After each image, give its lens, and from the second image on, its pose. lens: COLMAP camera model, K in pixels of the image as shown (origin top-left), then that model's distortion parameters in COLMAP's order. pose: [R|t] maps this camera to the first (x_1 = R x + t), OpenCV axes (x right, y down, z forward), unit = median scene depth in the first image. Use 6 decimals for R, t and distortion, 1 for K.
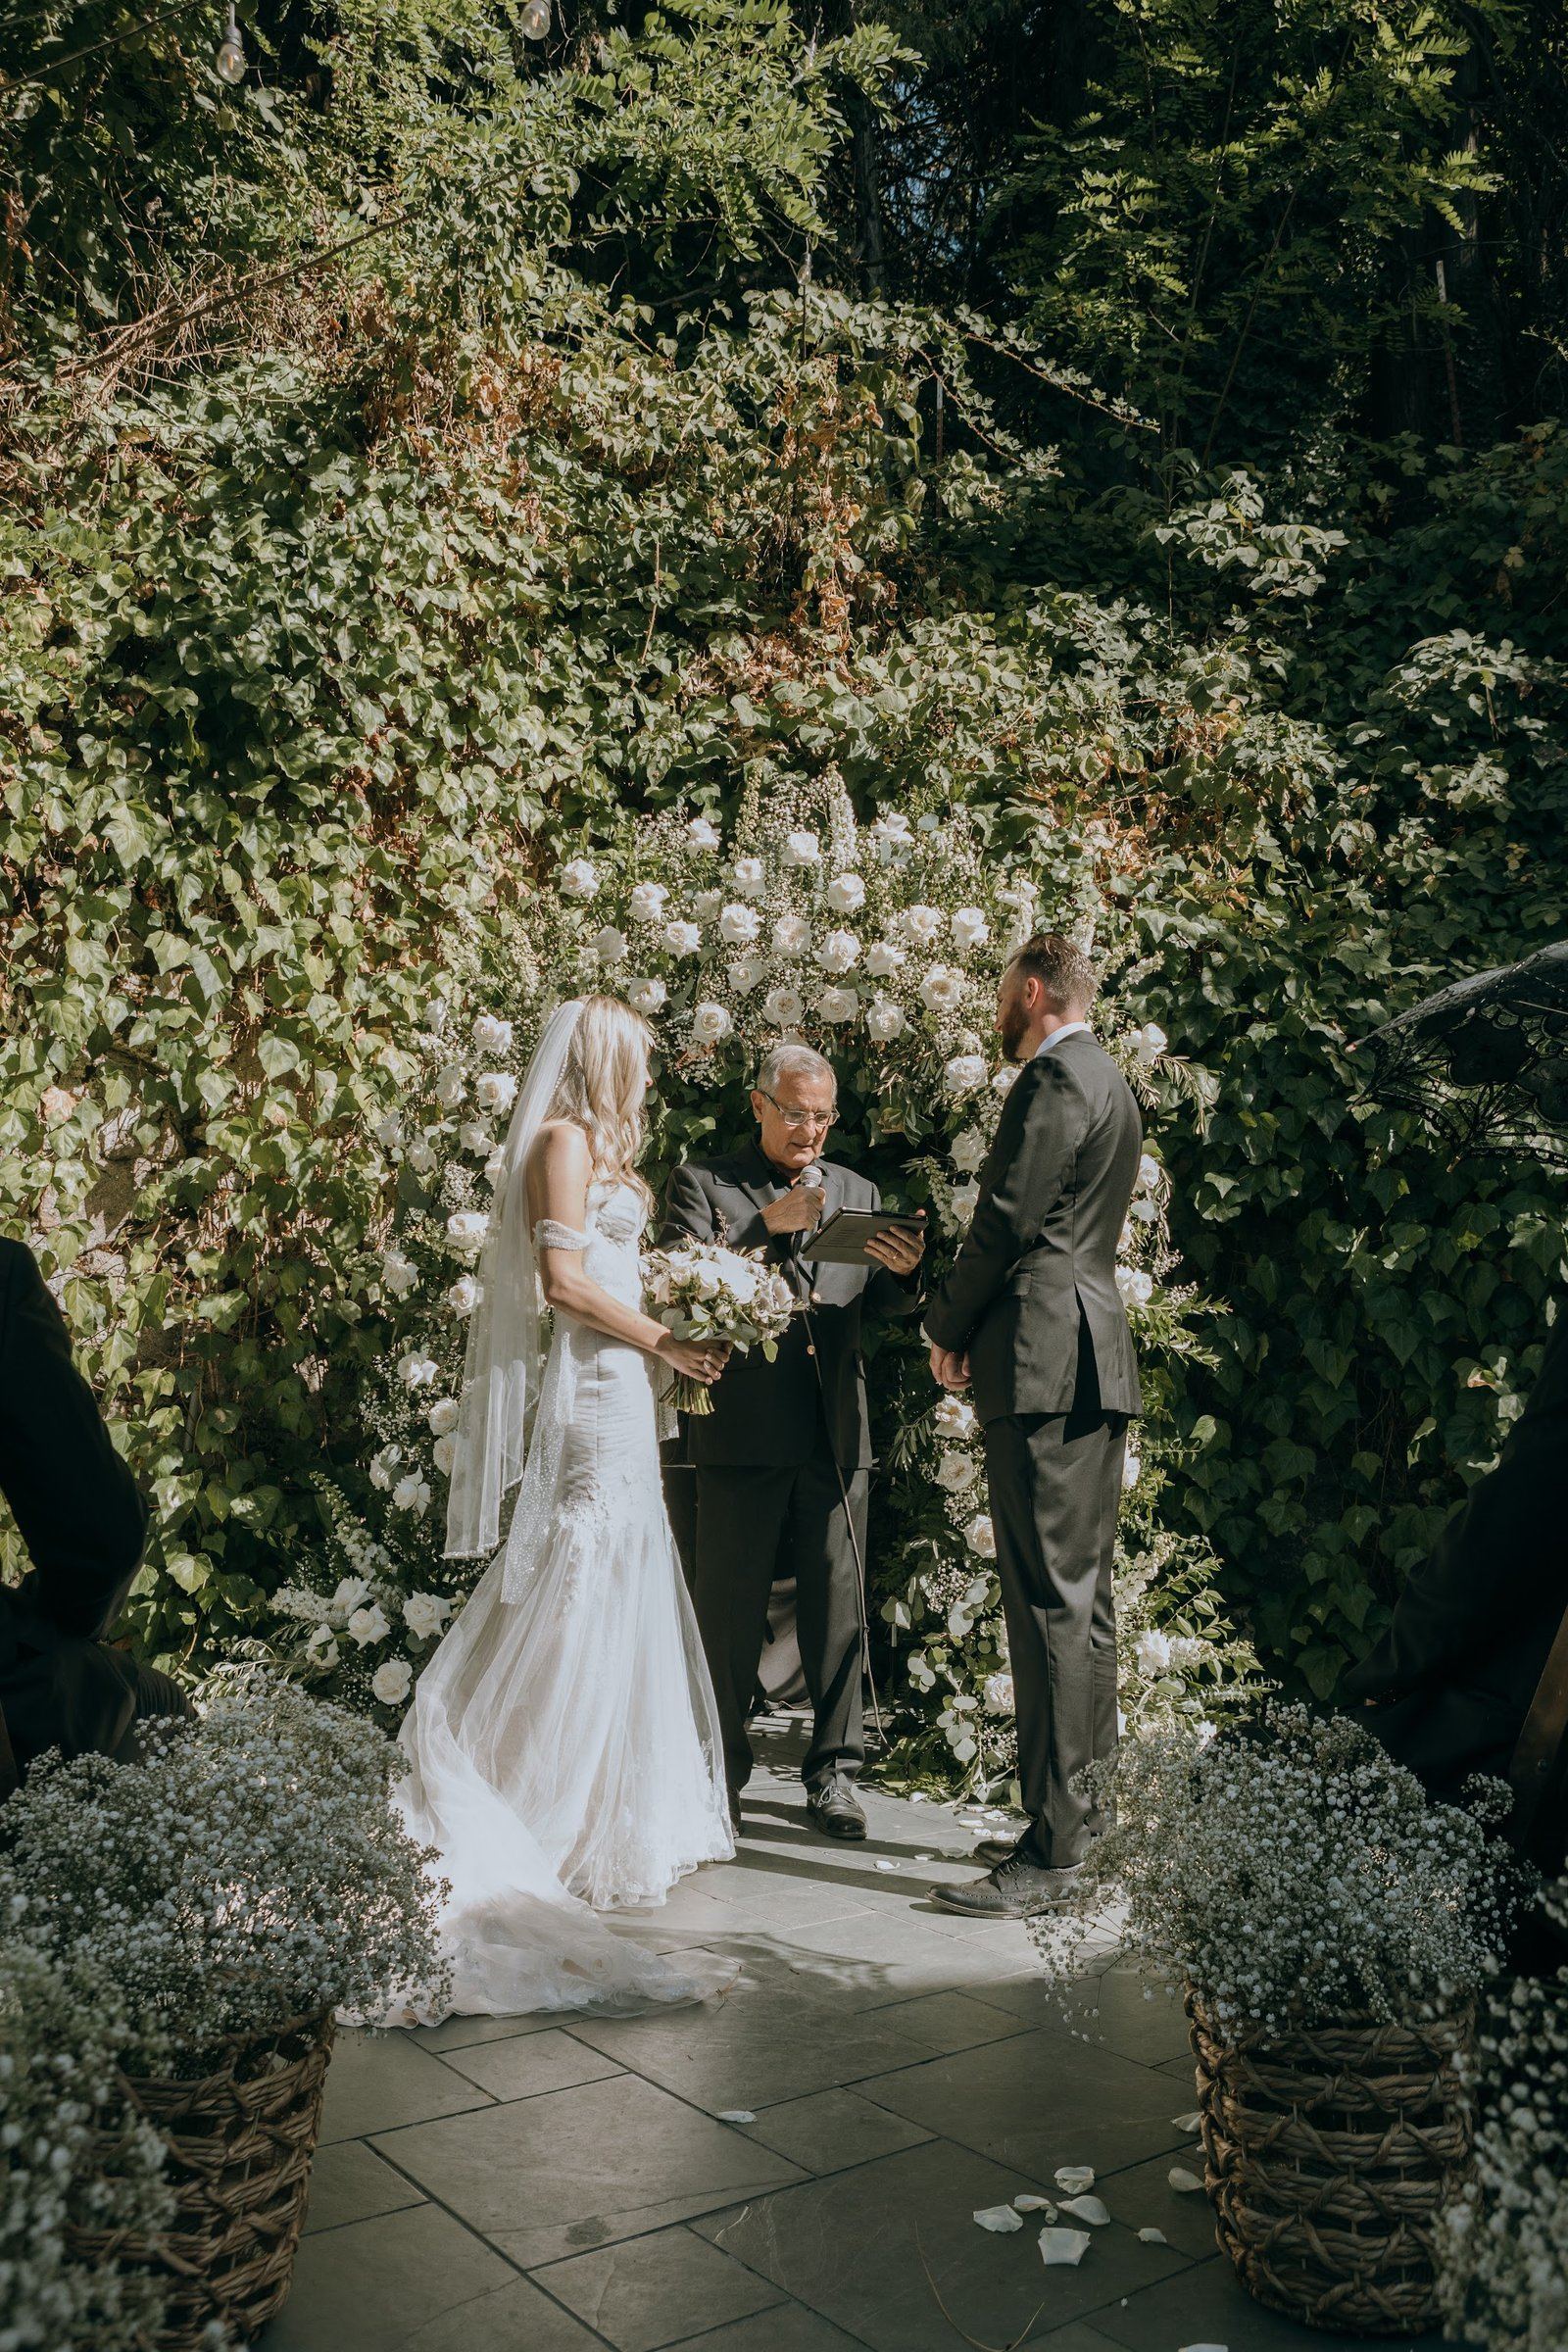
lens RADIAL K [[1731.7, 0, 784.0], [0, 1731.7, 1176.0], [0, 0, 1]] dist [-0.079121, 0.000607]
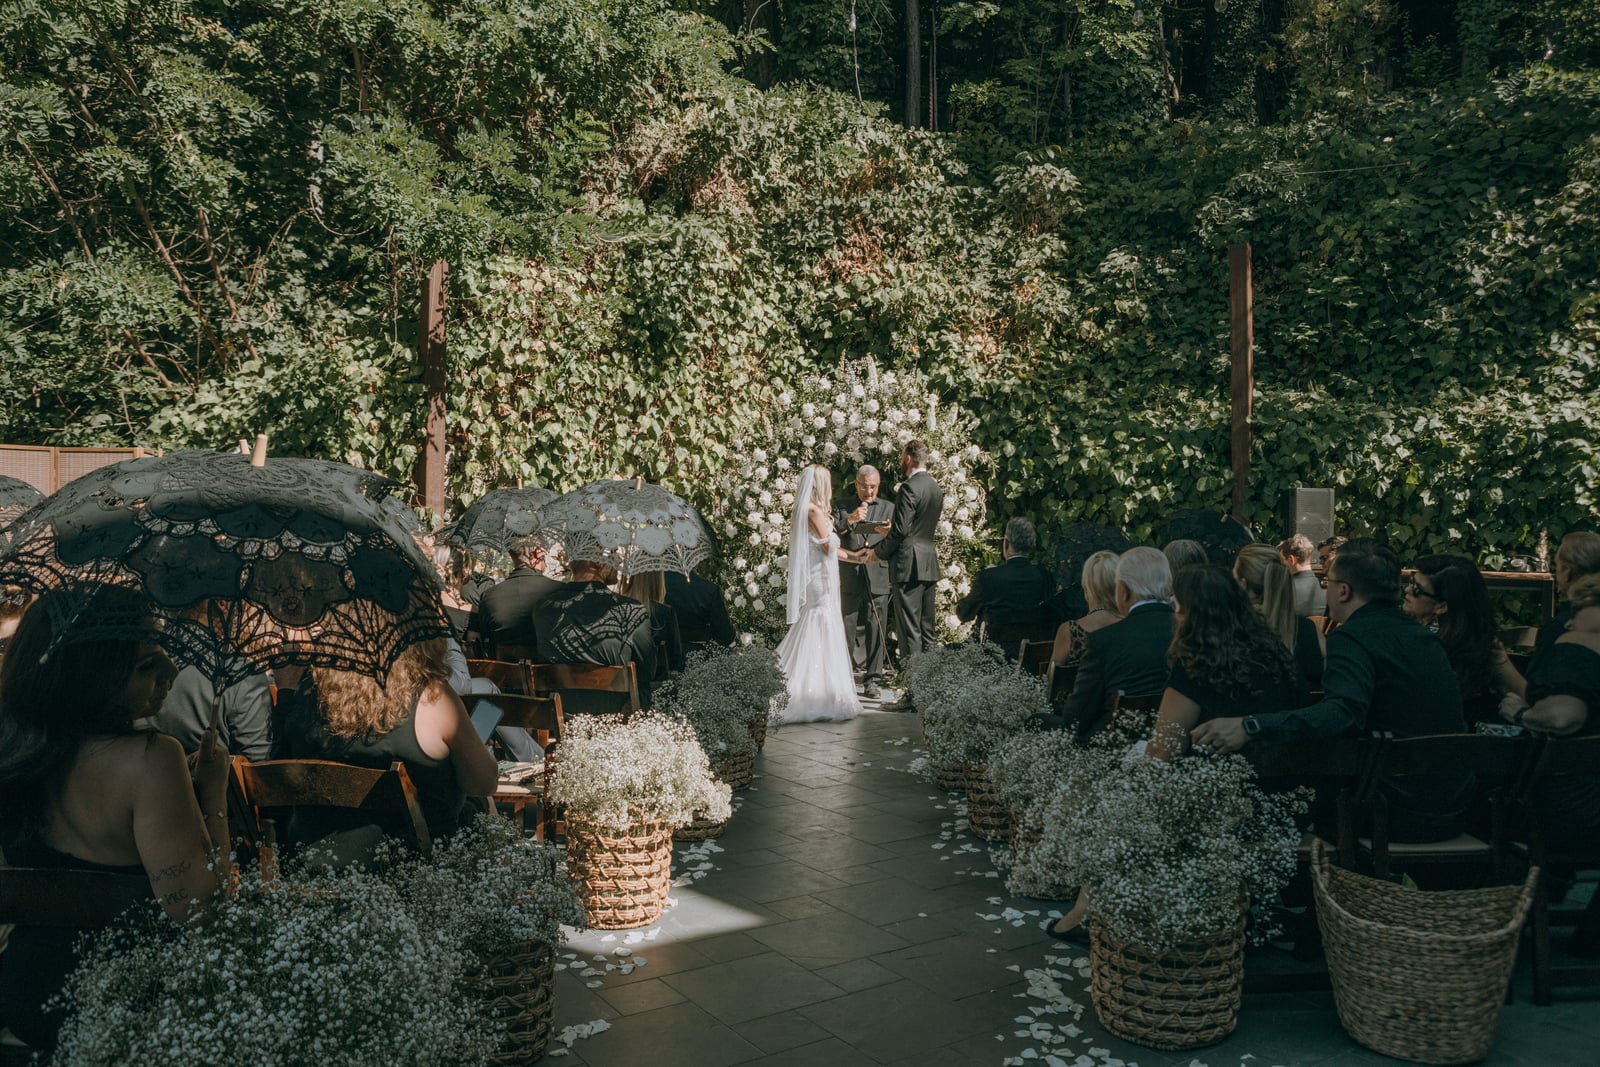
lens RADIAL K [[1178.0, 0, 800.0], [0, 1178.0, 533.5], [0, 0, 1]] dist [-0.079121, 0.000607]
pose [[0.996722, -0.024760, -0.077026, 0.052975], [0.035914, 0.988487, 0.146979, -0.213967], [0.072500, -0.149264, 0.986136, -0.932762]]
